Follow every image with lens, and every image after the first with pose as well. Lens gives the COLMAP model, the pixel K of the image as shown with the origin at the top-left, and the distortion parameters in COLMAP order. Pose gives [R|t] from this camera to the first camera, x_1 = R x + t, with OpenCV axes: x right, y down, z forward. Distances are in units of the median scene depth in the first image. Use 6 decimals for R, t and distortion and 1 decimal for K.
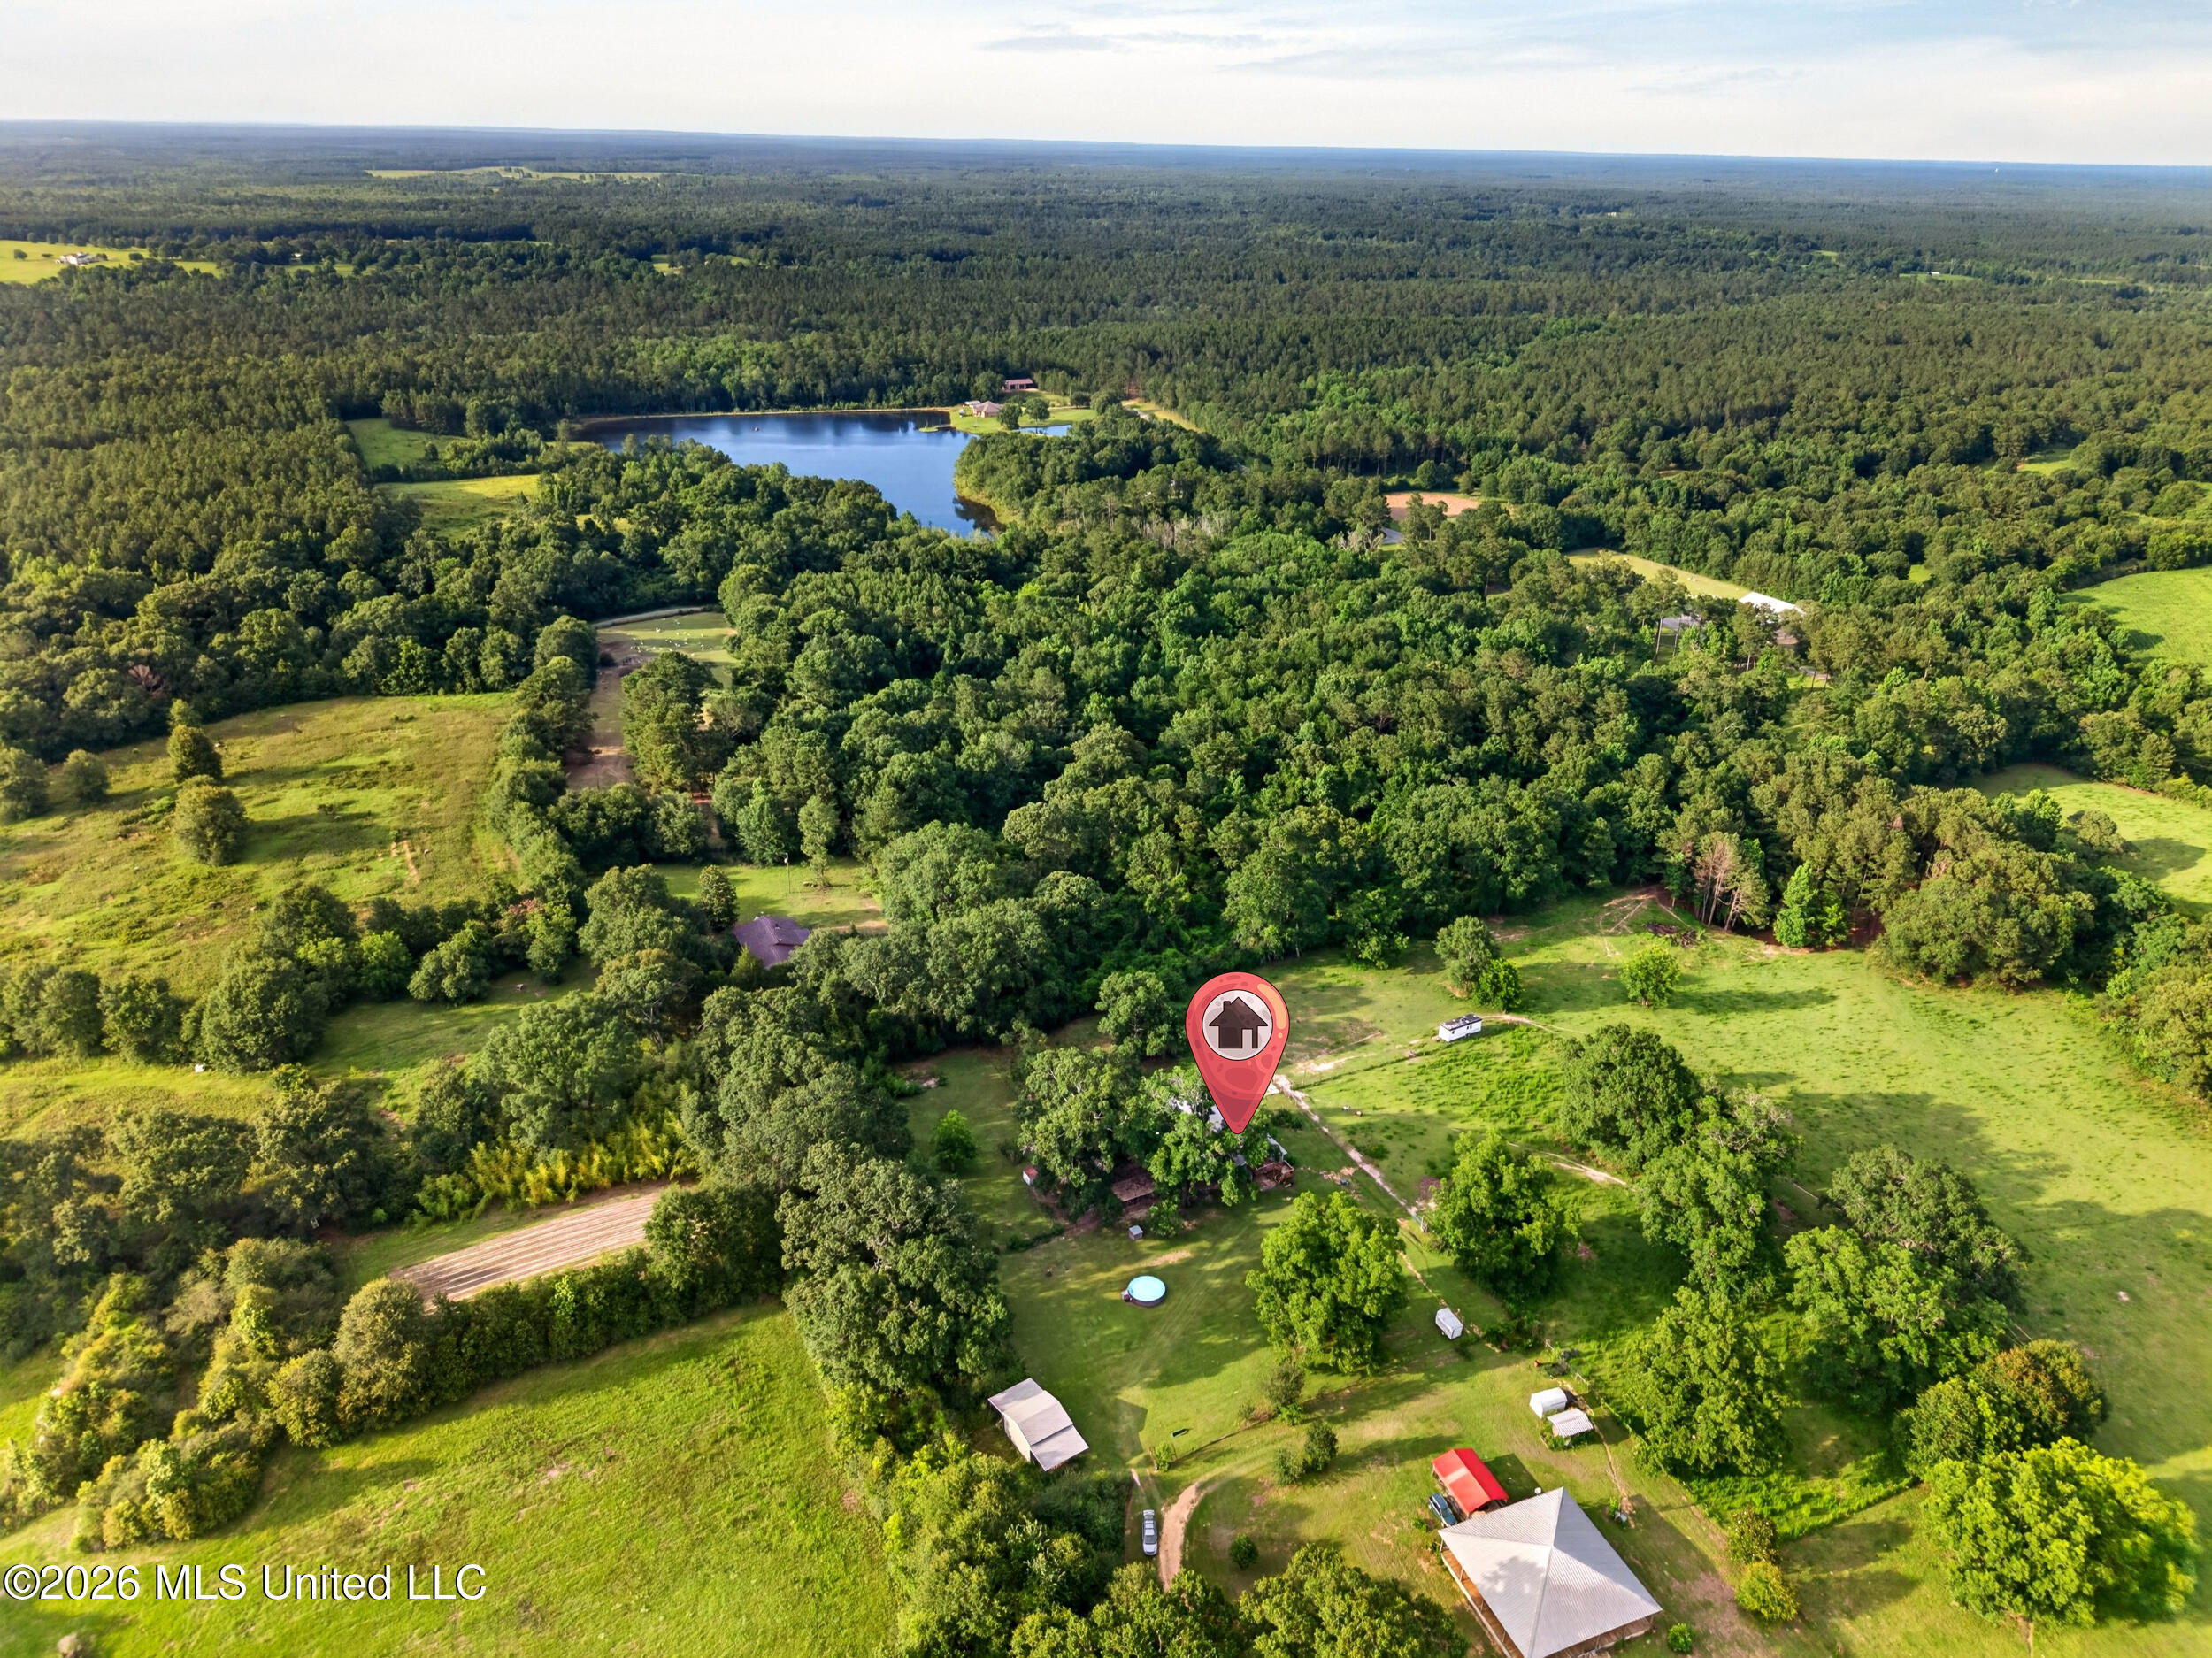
lens RADIAL K [[1477.9, 0, 1097.9], [0, 1477.9, 823.1], [0, 0, 1]] dist [0.047268, -0.054743]
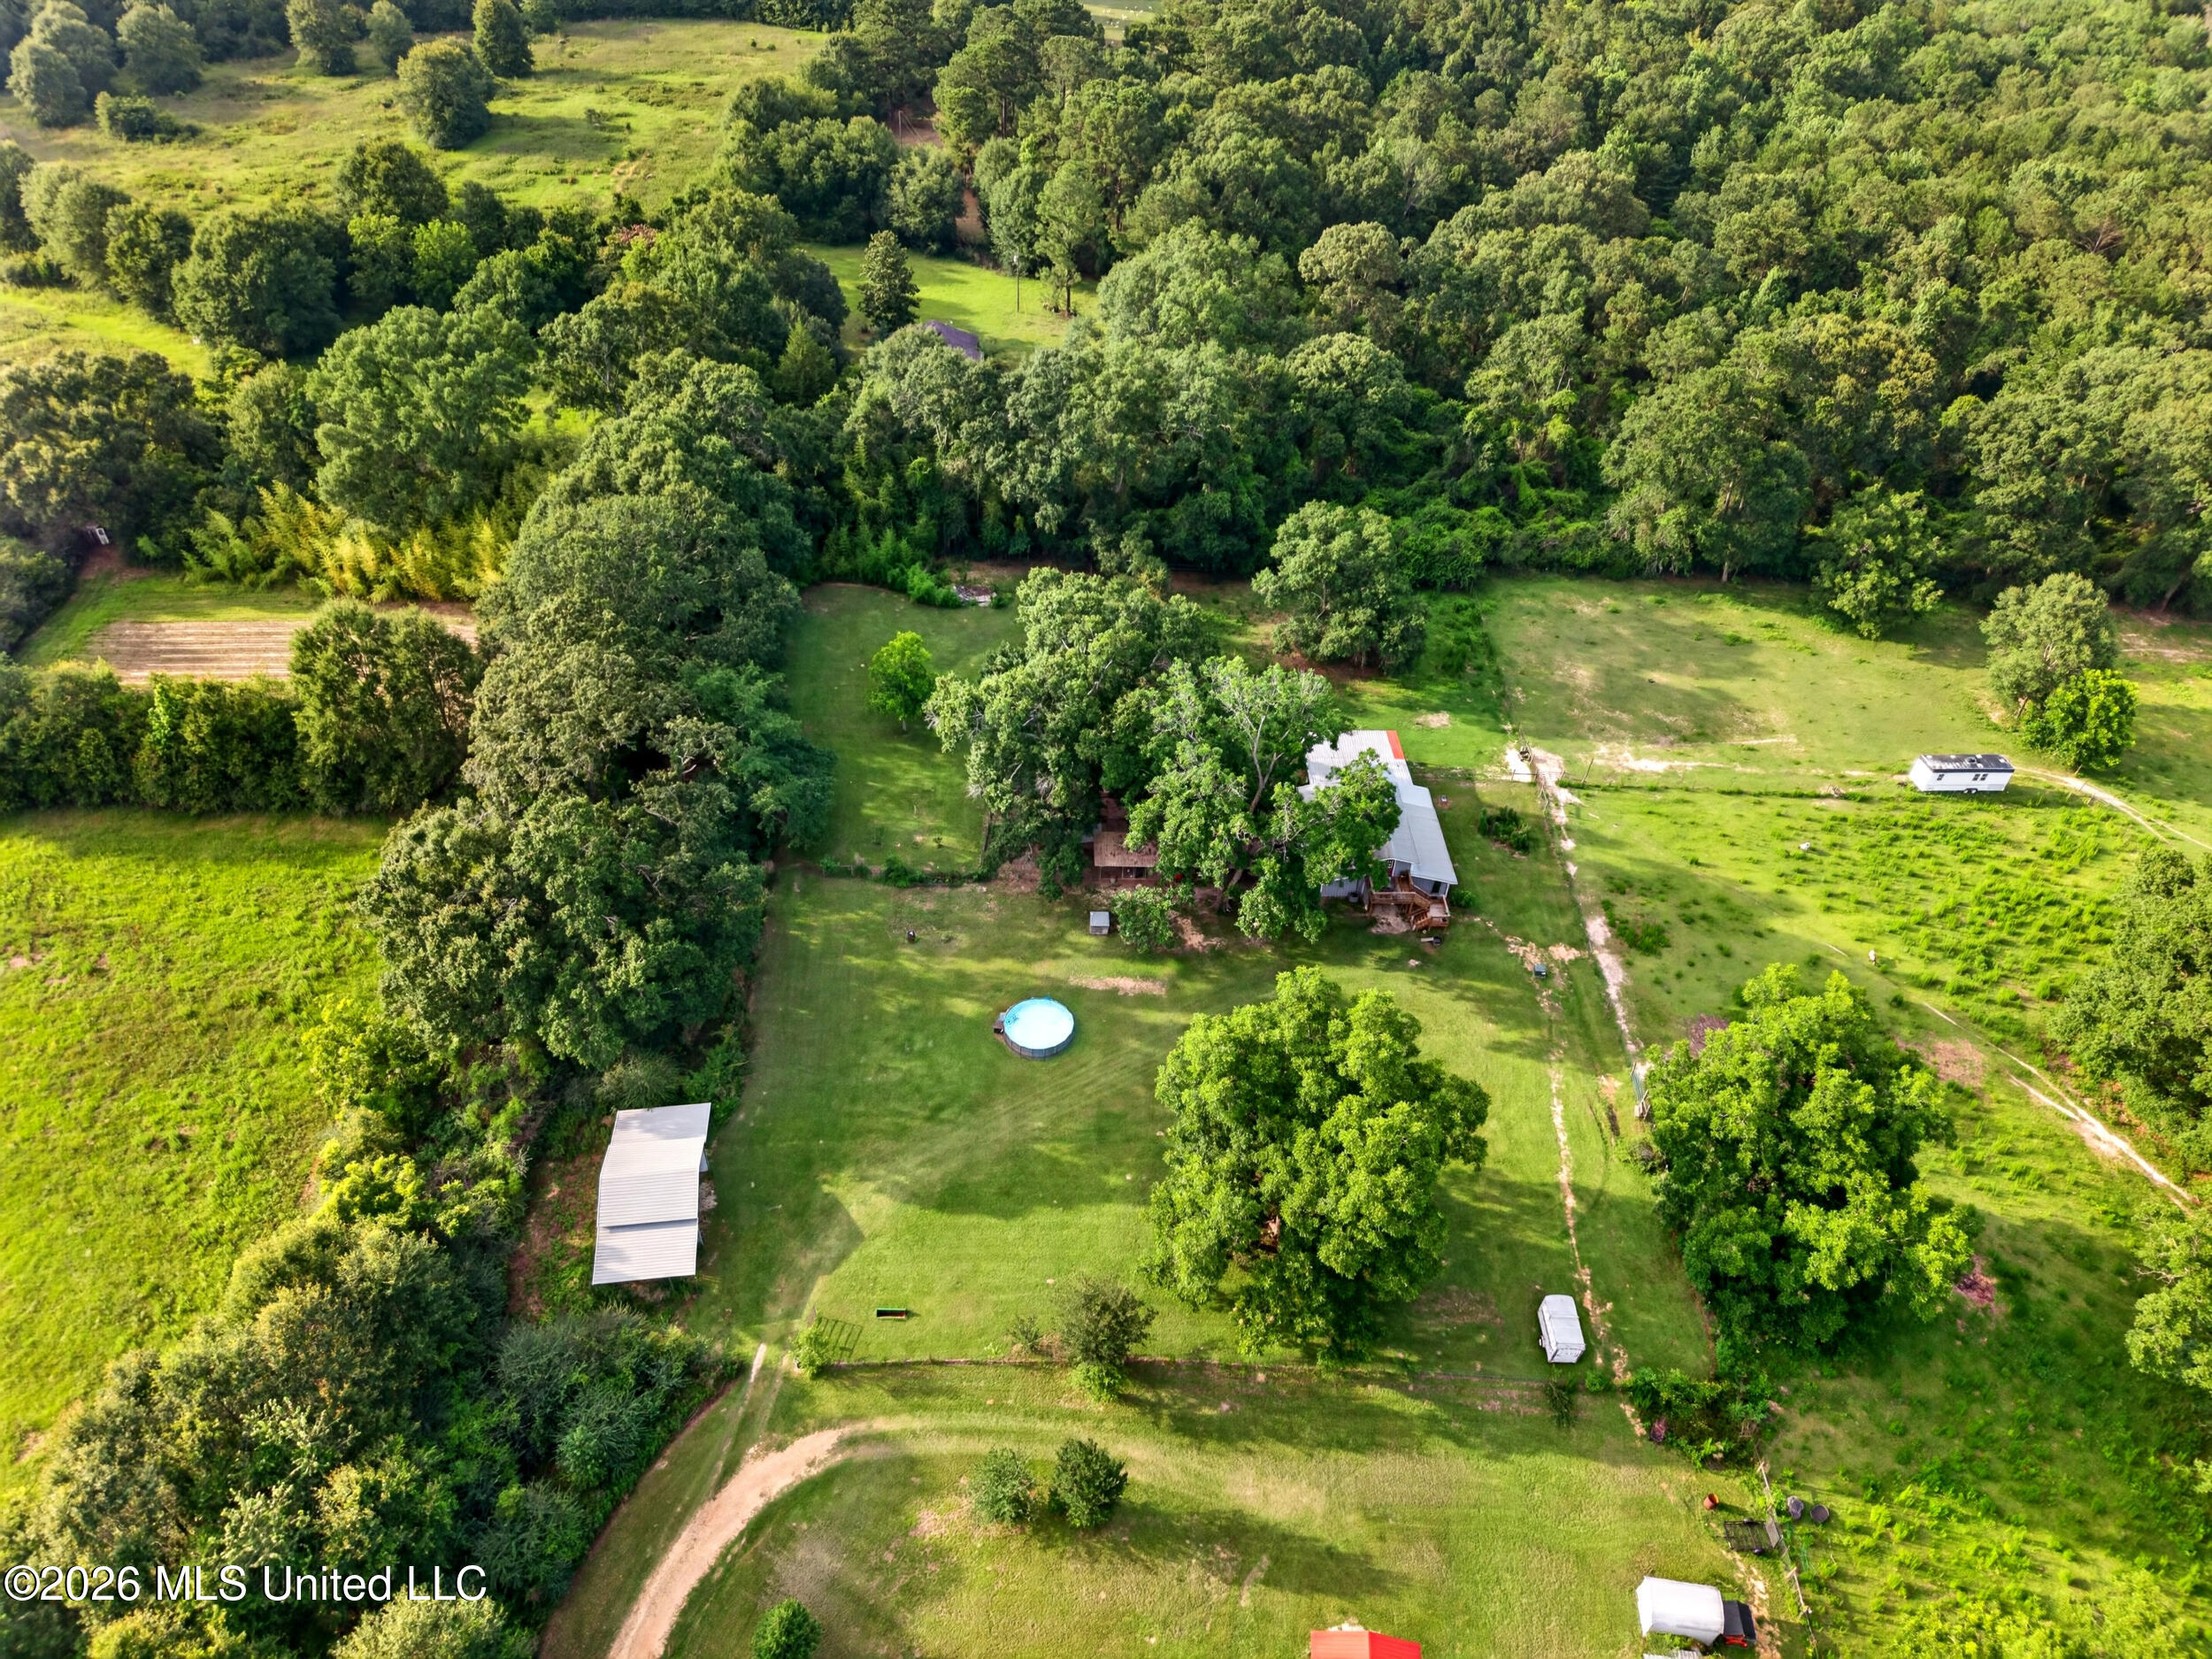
lens RADIAL K [[1491.4, 0, 1106.0], [0, 1491.4, 829.5], [0, 0, 1]] dist [0.016633, -0.002945]
pose [[0.891357, 0.309723, -0.330991, 0.185113], [-0.210174, 0.929325, 0.303616, 0.070662], [0.401635, -0.201065, 0.893455, 0.481251]]
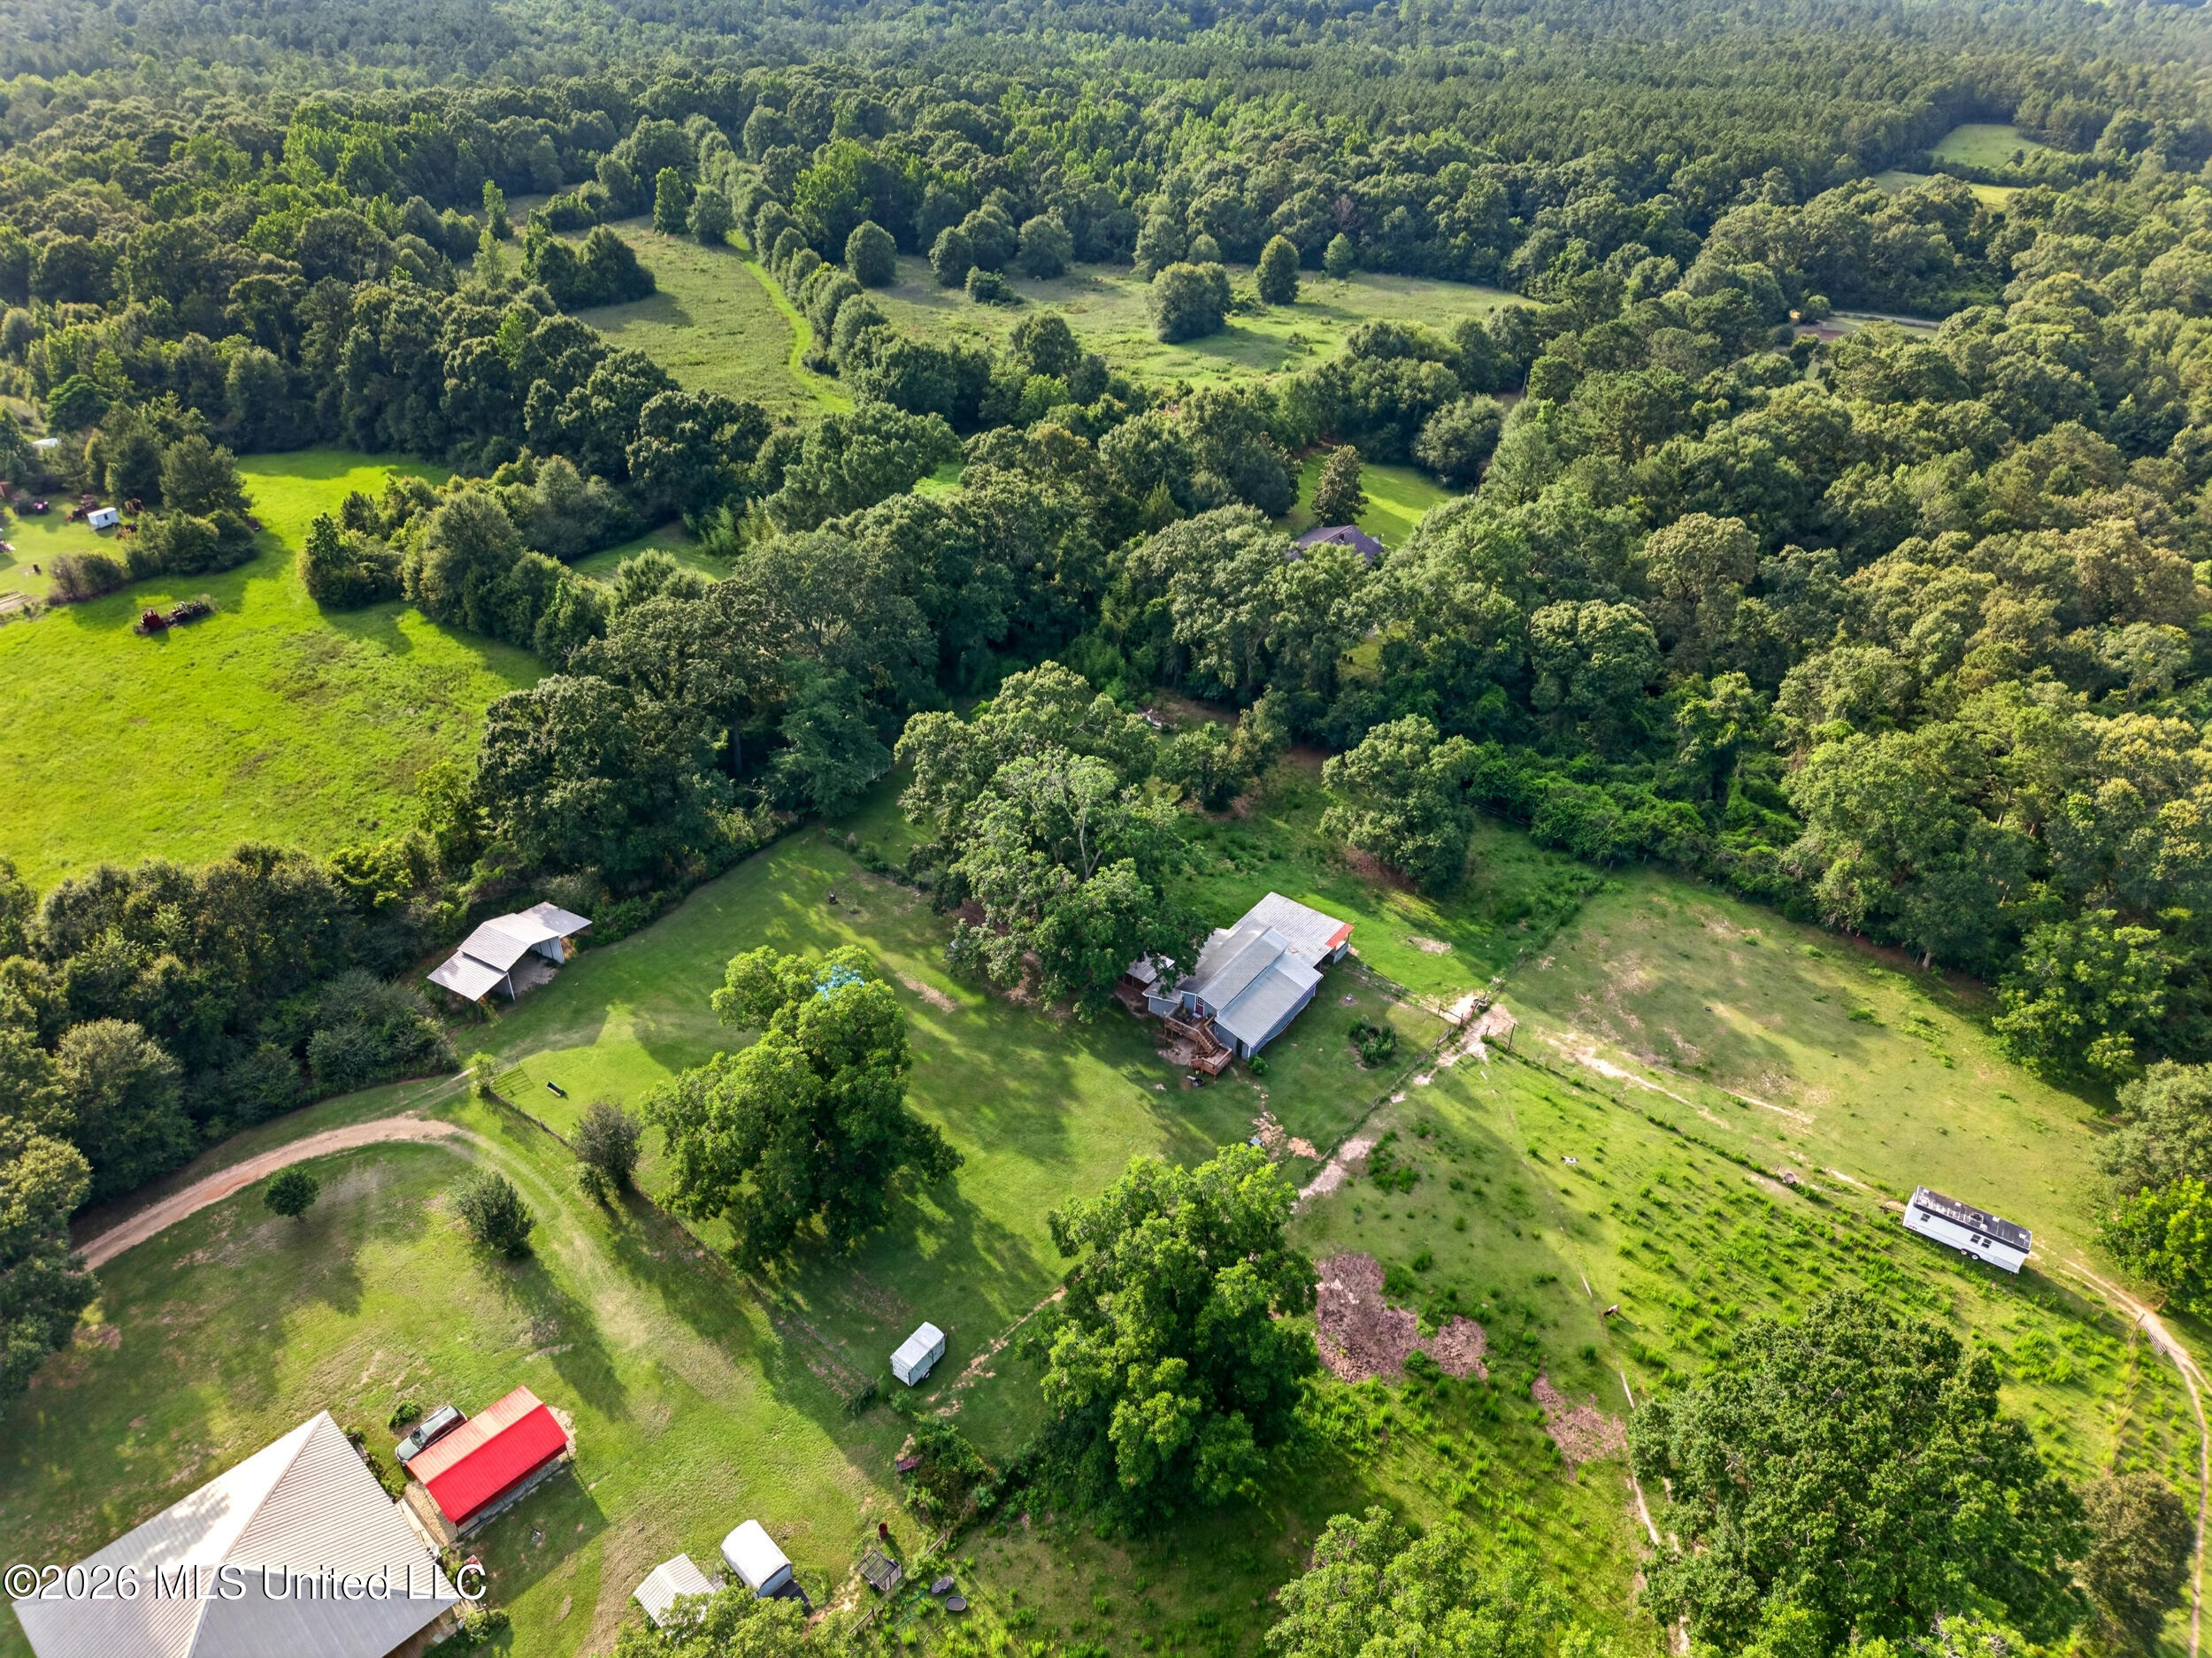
lens RADIAL K [[1491.3, 0, 1106.0], [0, 1491.3, 829.0], [0, 0, 1]] dist [0.016633, -0.002945]
pose [[0.430837, 0.489473, -0.758153, 0.478492], [-0.397355, 0.857194, 0.327610, -0.003730], [0.810240, 0.160110, 0.563806, 0.633675]]
